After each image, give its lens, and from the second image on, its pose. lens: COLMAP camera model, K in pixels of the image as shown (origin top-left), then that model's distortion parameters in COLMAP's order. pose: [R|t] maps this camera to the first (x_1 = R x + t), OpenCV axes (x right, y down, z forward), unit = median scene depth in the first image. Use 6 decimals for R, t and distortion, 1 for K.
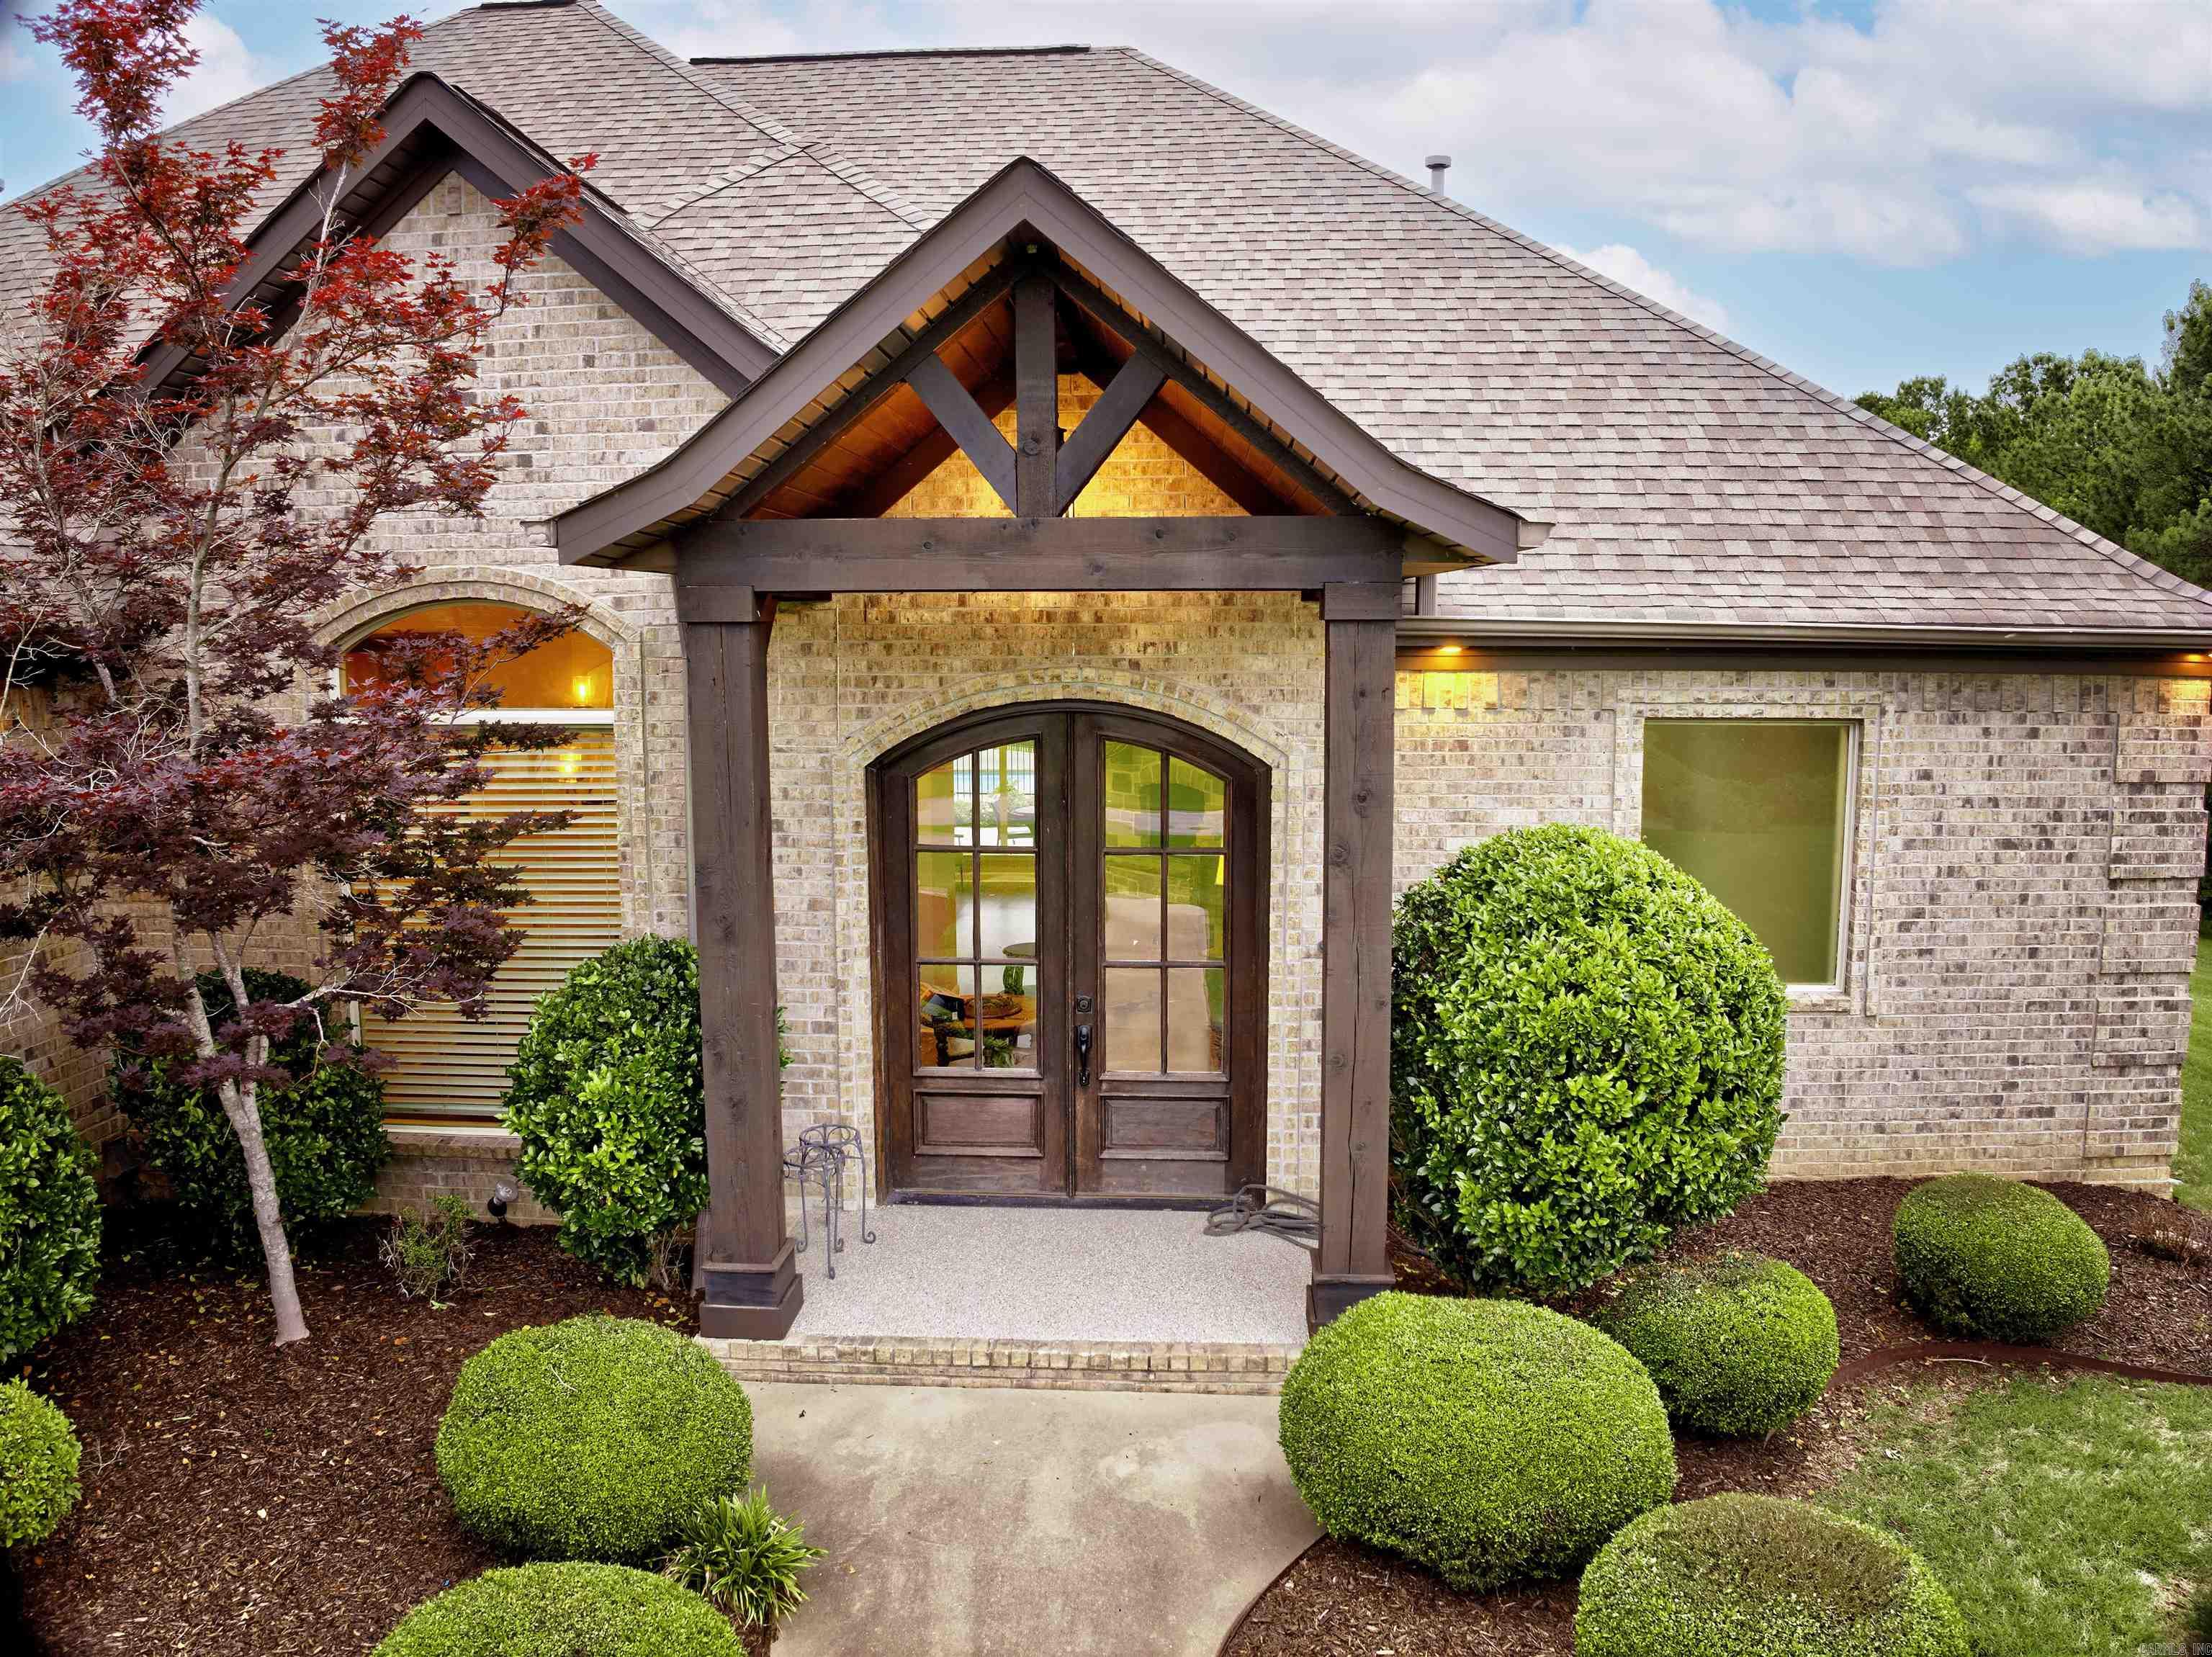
lens RADIAL K [[1552.1, 0, 1135.6], [0, 1552.1, 836.5], [0, 0, 1]] dist [-0.107895, -0.010544]
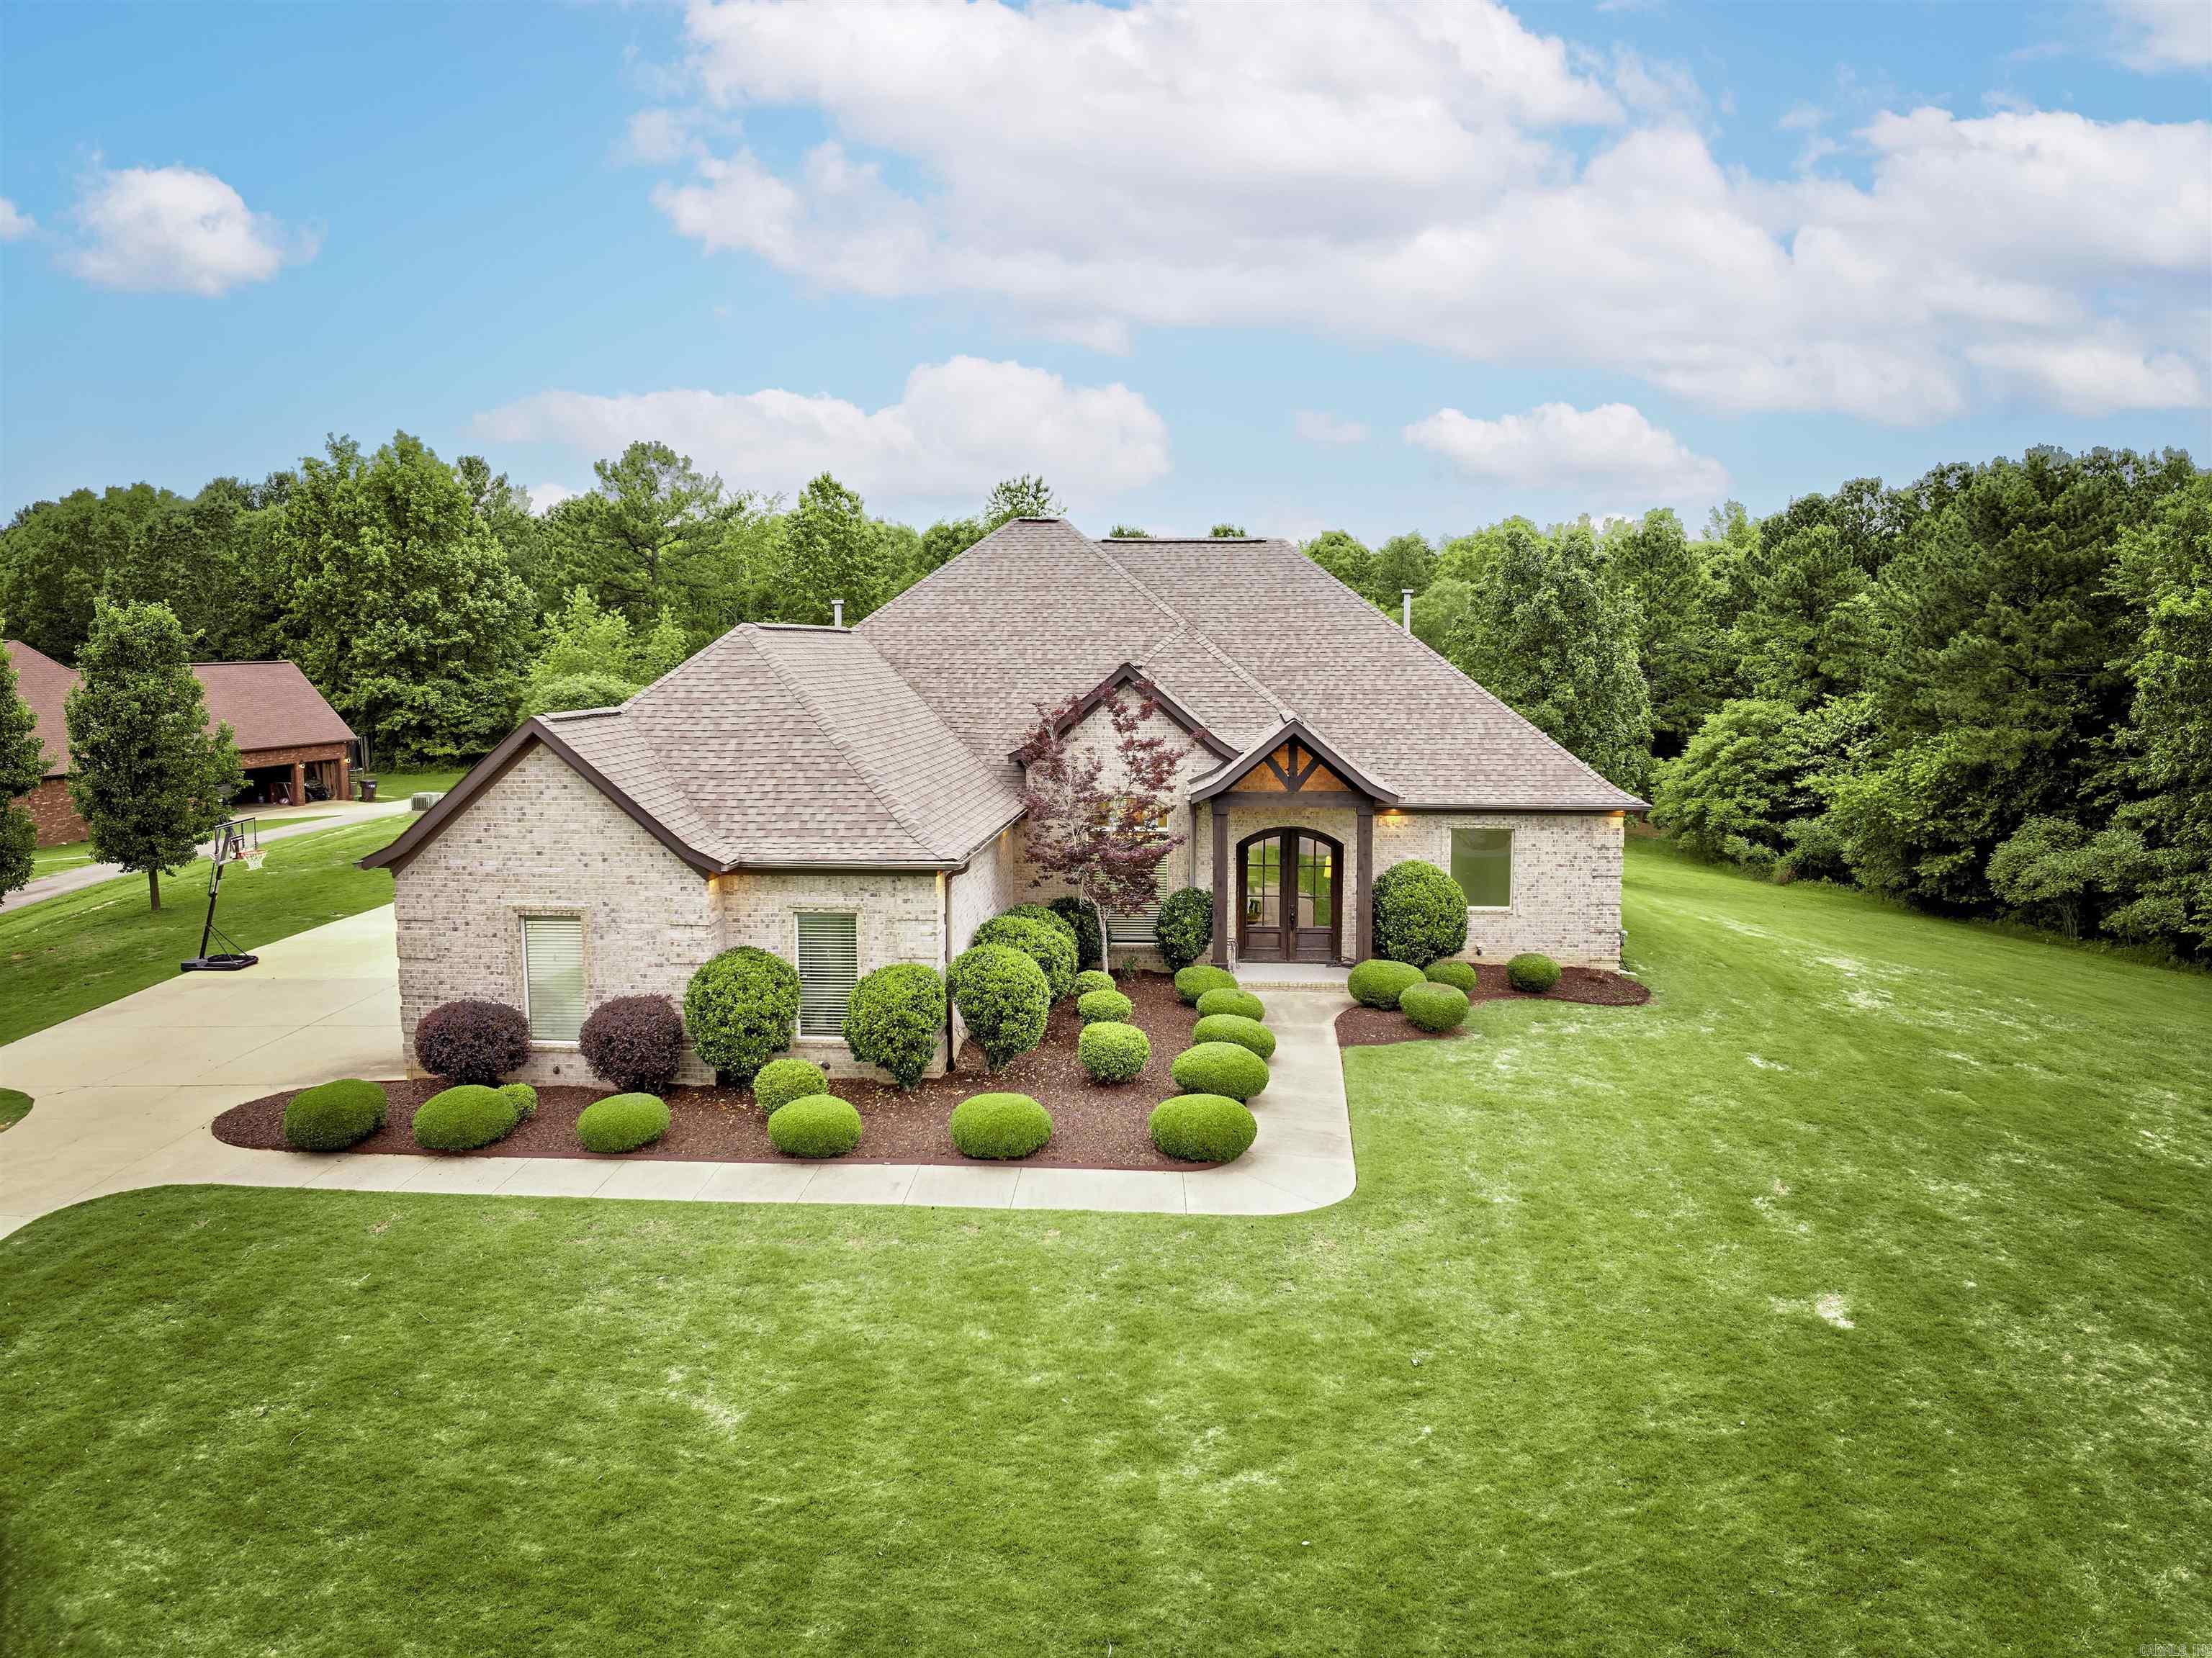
lens RADIAL K [[1578.1, 0, 1143.5], [0, 1578.1, 832.4], [0, 0, 1]] dist [-0.110976, -0.002179]
pose [[0.999797, 0.005109, -0.019496, -0.320898], [-0.005366, 0.999899, -0.013144, -0.019793], [0.019427, 0.013246, 0.999724, -2.812387]]
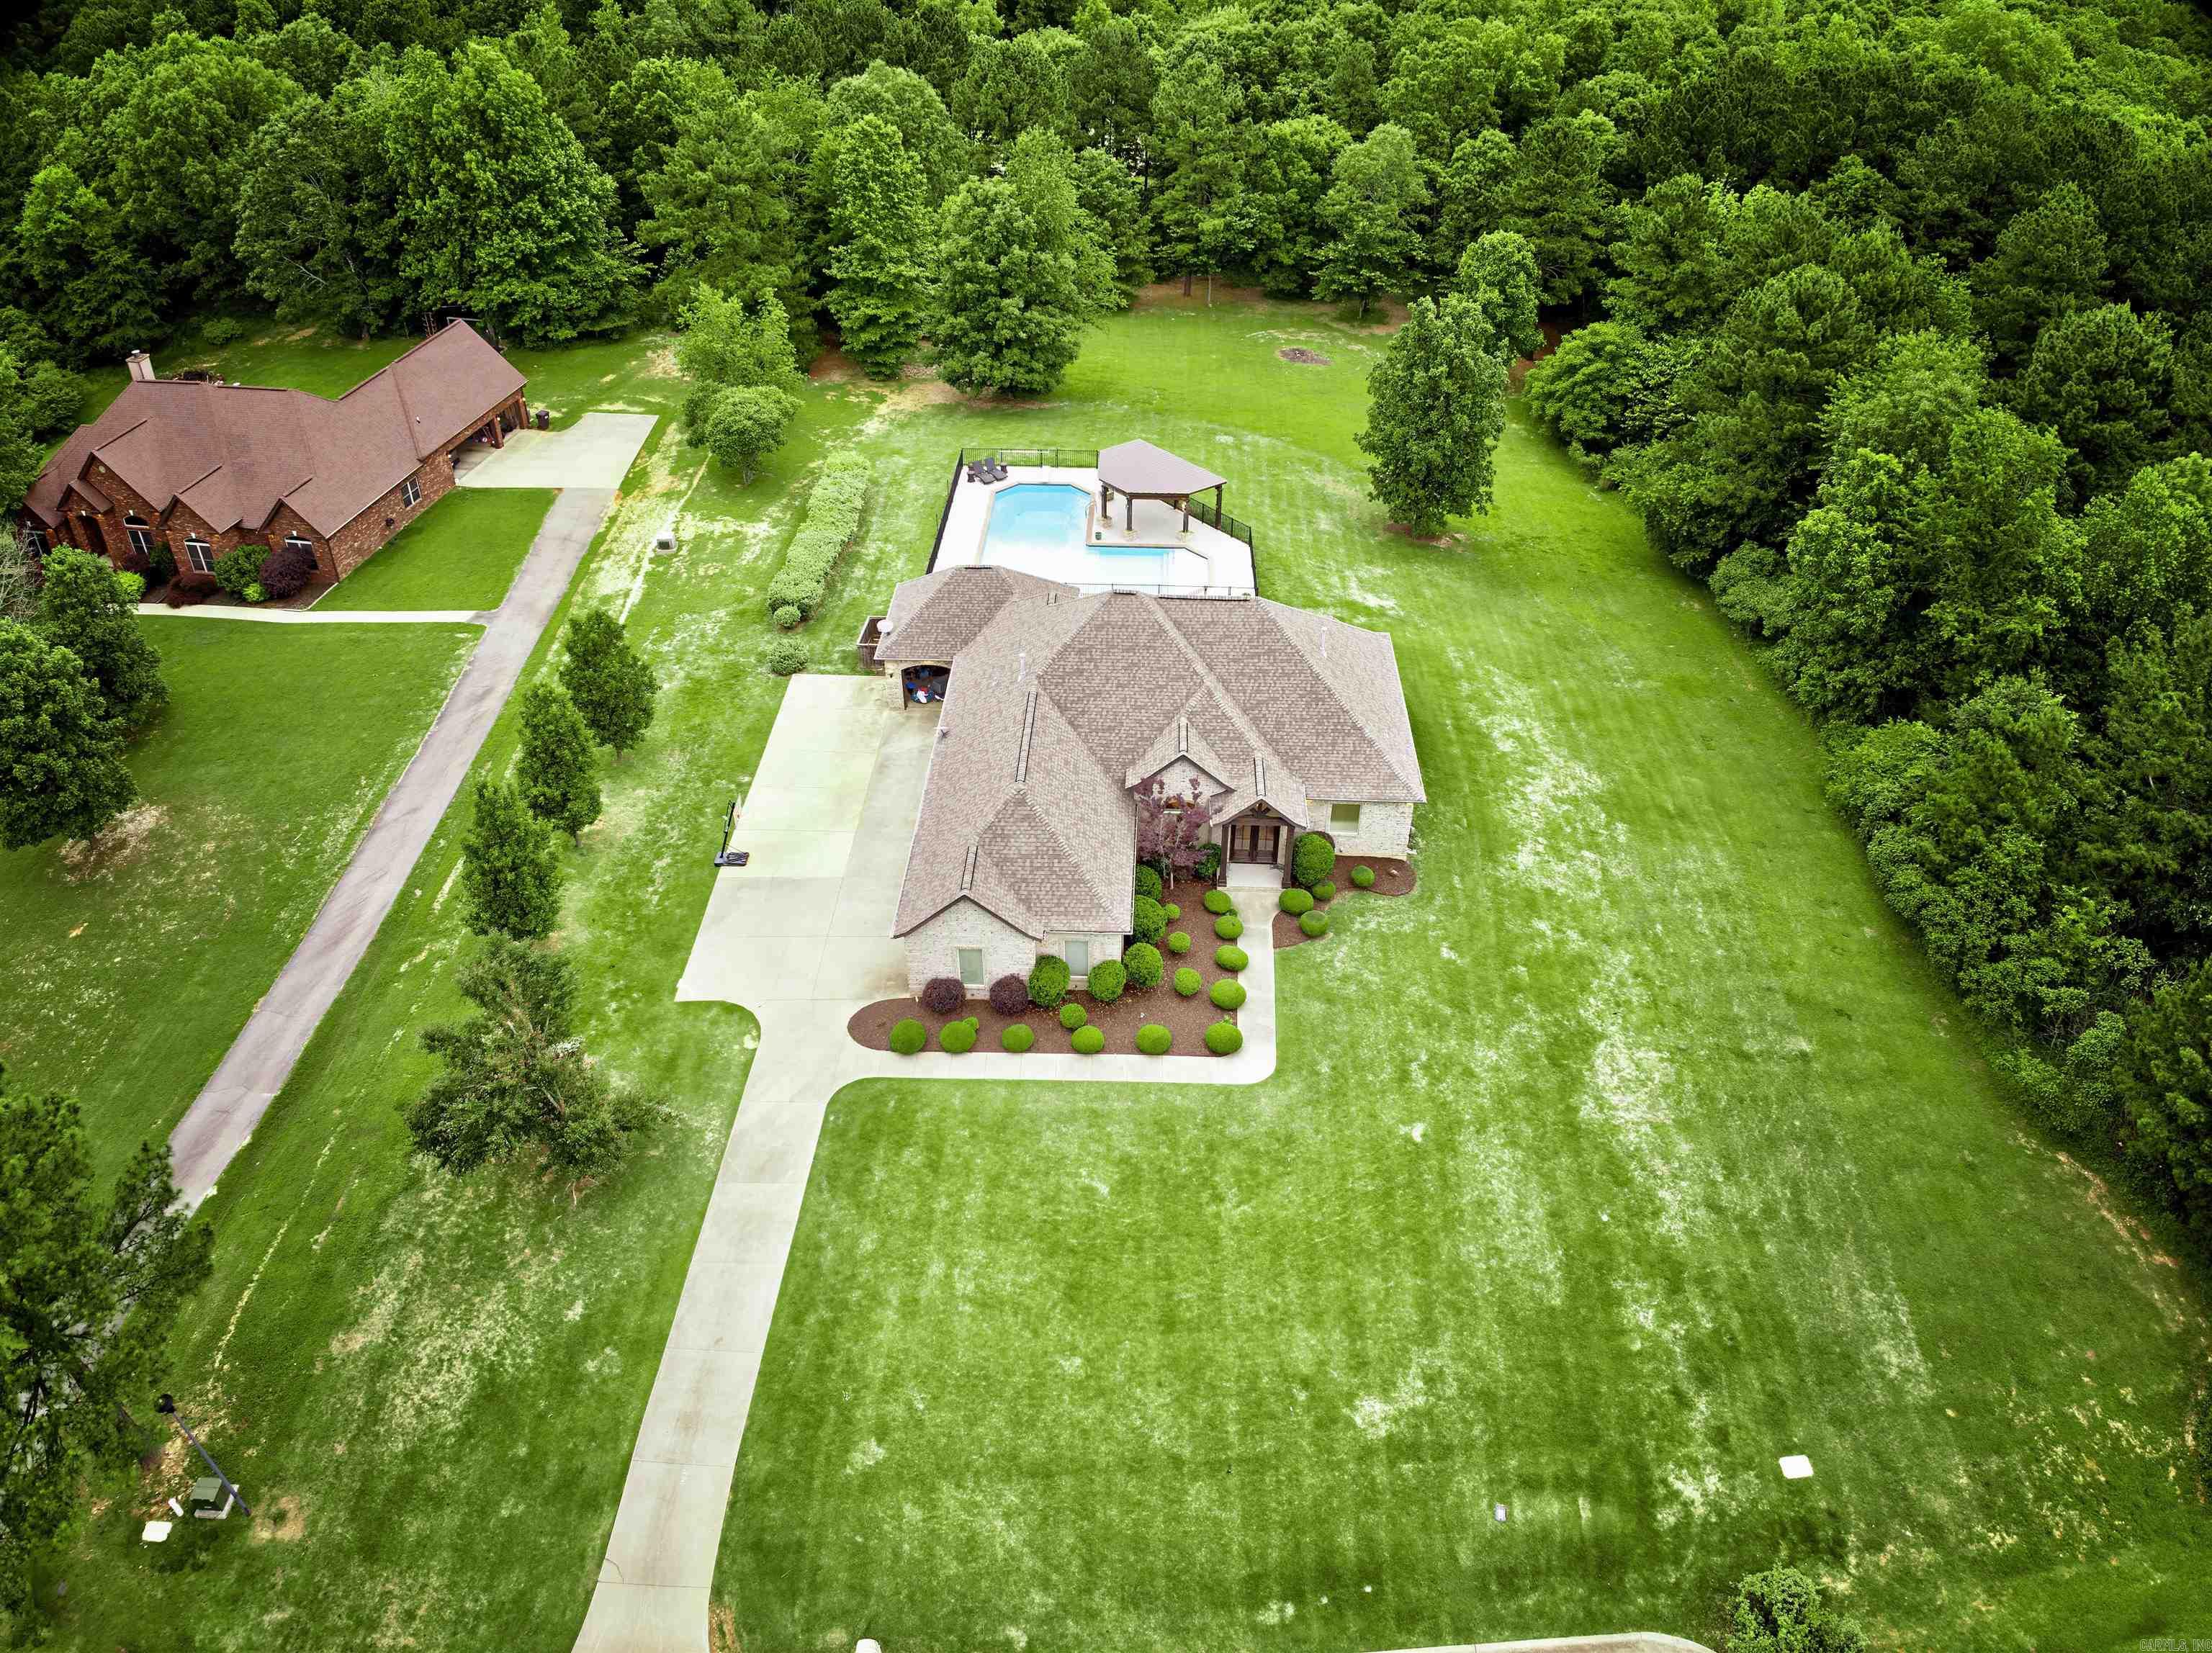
lens RADIAL K [[1552.0, 0, 1135.6], [0, 1552.0, 834.5], [0, 0, 1]] dist [-0.107895, -0.010544]
pose [[0.999777, 0.002206, 0.020980, -0.834385], [-0.012361, 0.867181, 0.497840, -3.960583], [-0.017095, -0.497988, 0.867015, -6.007148]]
